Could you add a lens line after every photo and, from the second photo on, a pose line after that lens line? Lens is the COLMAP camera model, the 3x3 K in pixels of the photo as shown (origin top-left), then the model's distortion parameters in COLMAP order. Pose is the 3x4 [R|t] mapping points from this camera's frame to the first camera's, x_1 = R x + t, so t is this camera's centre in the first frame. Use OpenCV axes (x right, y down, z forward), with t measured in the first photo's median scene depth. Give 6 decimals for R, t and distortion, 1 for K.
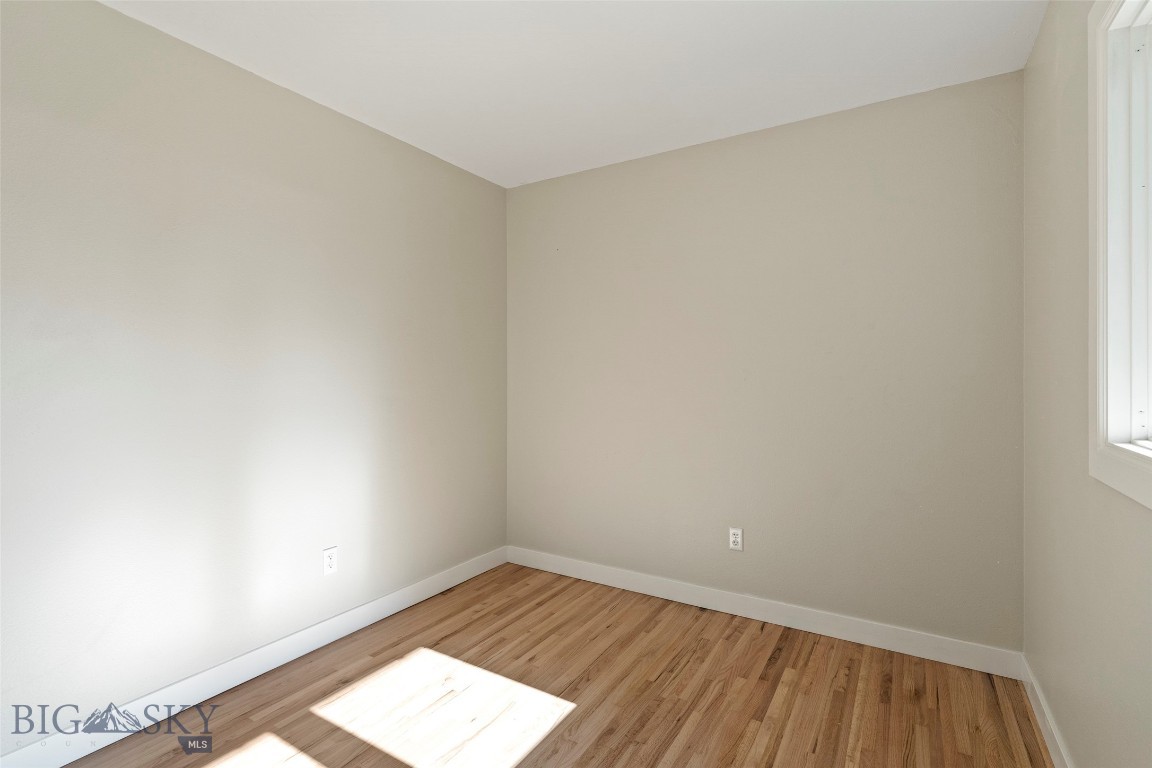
lens RADIAL K [[530.3, 0, 574.9], [0, 530.3, 379.6], [0, 0, 1]] dist [-0.007490, 0.002124]
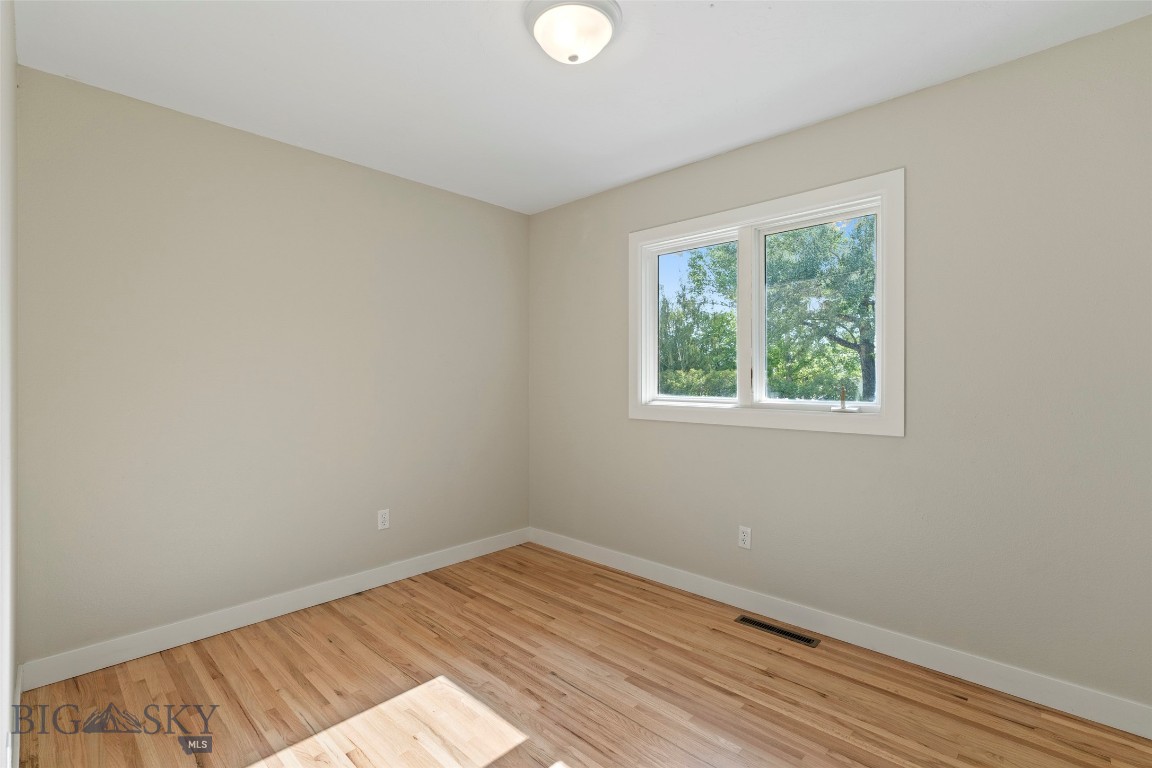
lens RADIAL K [[530.3, 0, 572.6], [0, 530.3, 381.5], [0, 0, 1]] dist [-0.007490, 0.002124]
pose [[0.206648, -0.005689, 0.978399, -0.903143], [0.003993, 0.999980, 0.004972, 0.001497], [-0.978407, 0.002879, 0.206667, 0.450783]]
